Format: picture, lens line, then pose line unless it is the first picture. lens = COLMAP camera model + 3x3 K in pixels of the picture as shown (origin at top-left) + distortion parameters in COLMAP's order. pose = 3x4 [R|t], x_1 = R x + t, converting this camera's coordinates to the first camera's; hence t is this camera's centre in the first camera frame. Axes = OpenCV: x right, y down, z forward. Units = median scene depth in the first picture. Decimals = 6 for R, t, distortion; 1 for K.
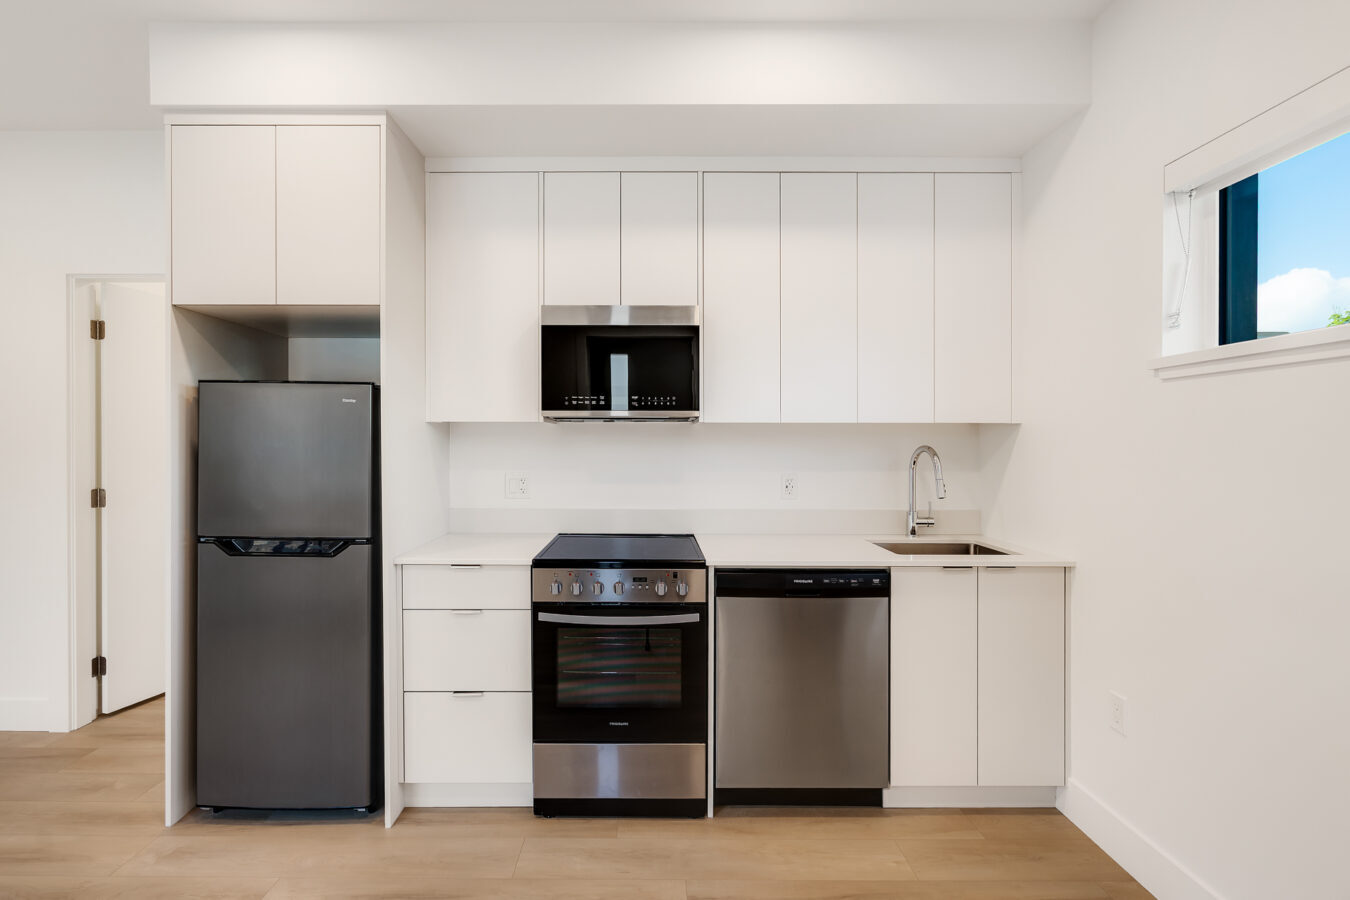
lens RADIAL K [[613.8, 0, 667.7], [0, 613.8, 448.4], [0, 0, 1]] dist [-0.003817, 0.003342]
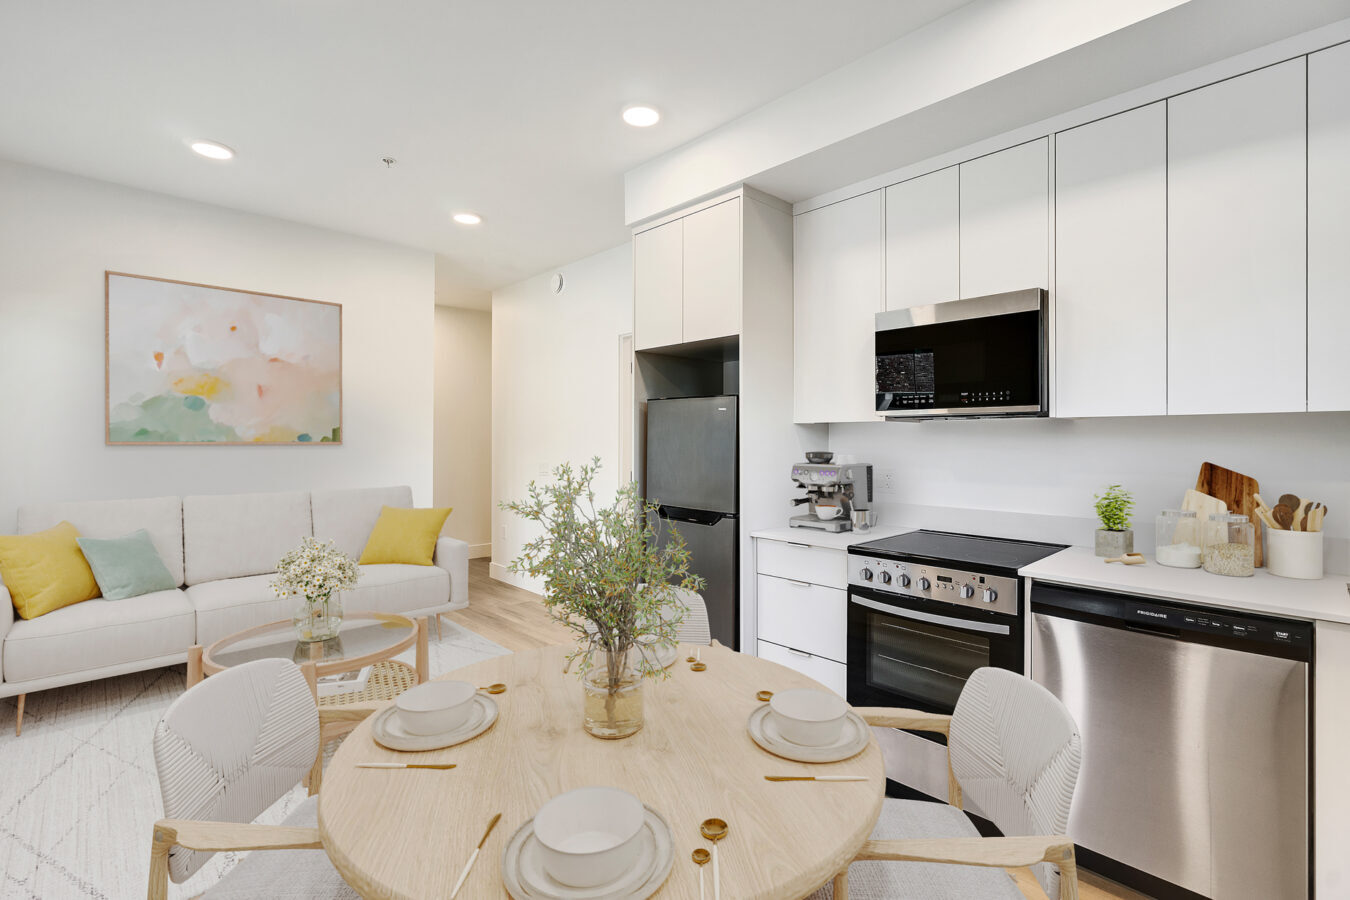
lens RADIAL K [[613.8, 0, 675.4], [0, 613.8, 442.1], [0, 0, 1]] dist [-0.003817, 0.003342]
pose [[0.698527, 0.001336, -0.715583, 0.350994], [-0.007472, 0.999957, -0.005426, 0.001763], [0.715545, 0.009137, 0.698507, -0.002540]]
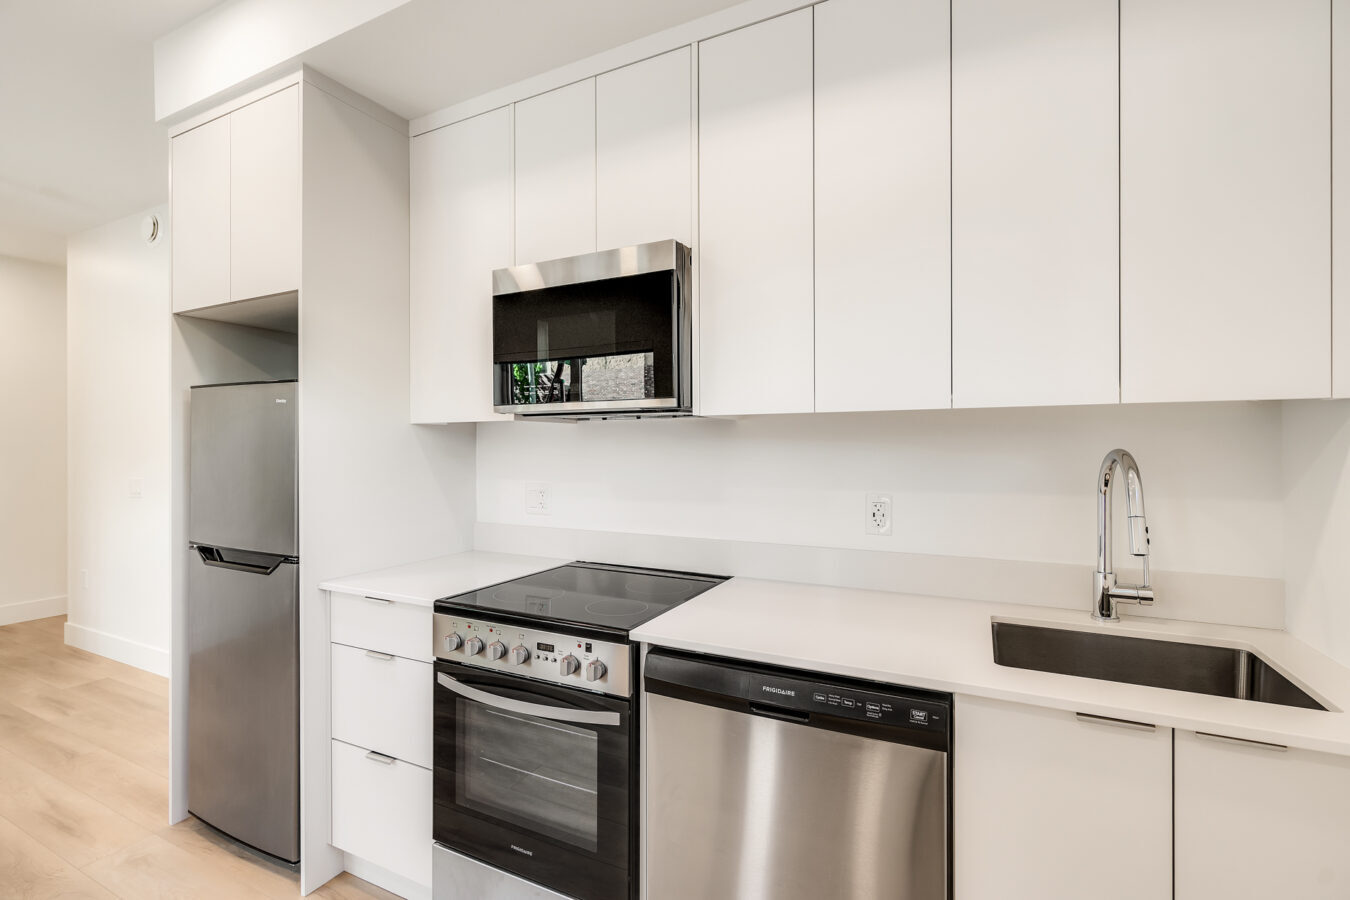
lens RADIAL K [[613.8, 0, 673.5], [0, 613.8, 452.2], [0, 0, 1]] dist [-0.003817, 0.003342]
pose [[0.895955, -0.000392, -0.444144, 0.377002], [0.000473, 1.000000, 0.000071, -0.002947], [0.444144, -0.000274, 0.895955, 0.442455]]
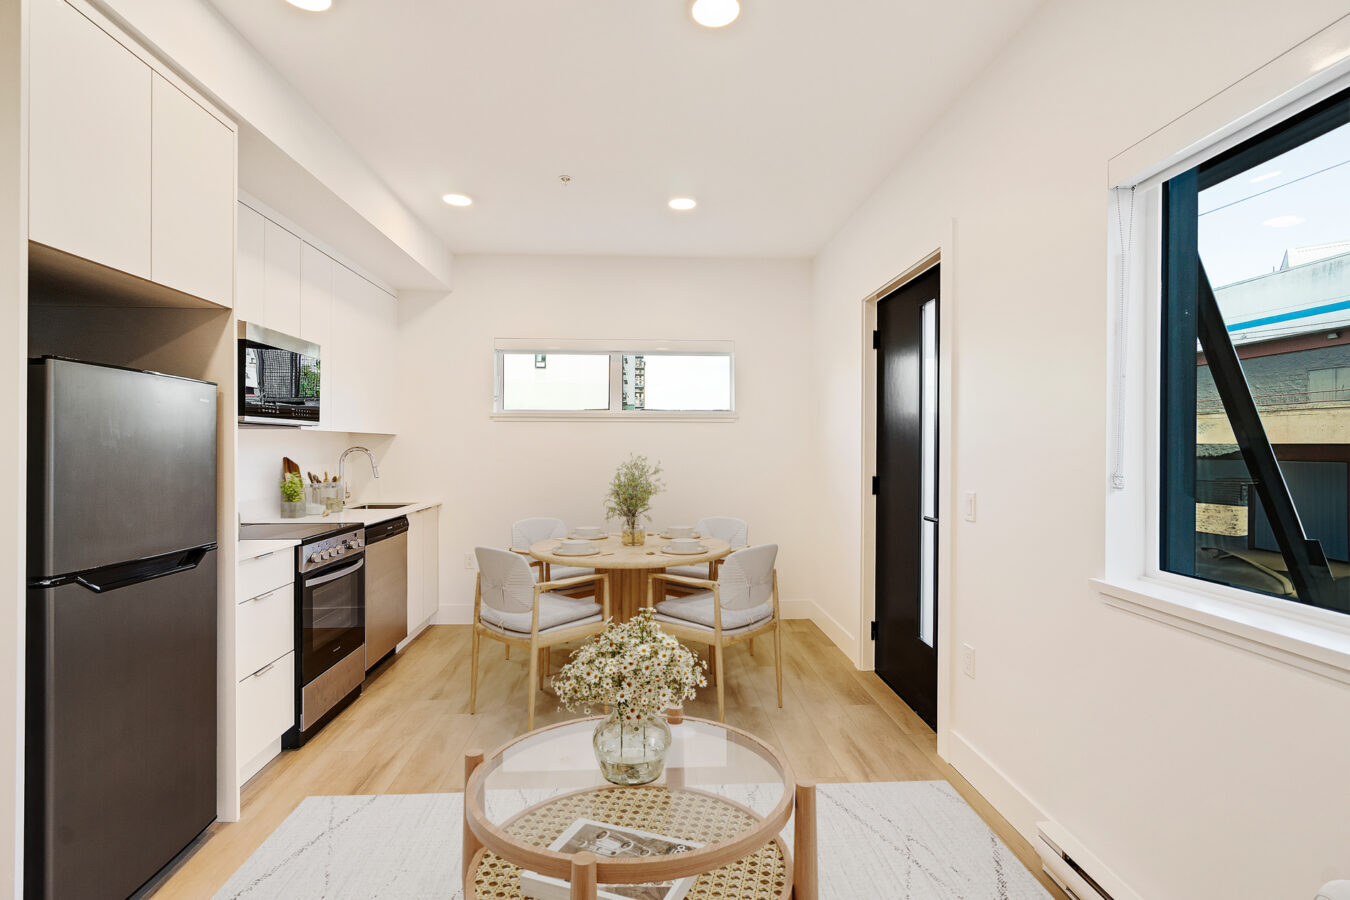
lens RADIAL K [[613.8, 0, 680.2], [0, 613.8, 443.3], [0, 0, 1]] dist [-0.003817, 0.003342]
pose [[-0.055371, 0.001259, 0.998465, -1.456786], [0.008794, 0.999961, -0.000773, -0.005283], [-0.998427, 0.008738, -0.055380, 0.294010]]
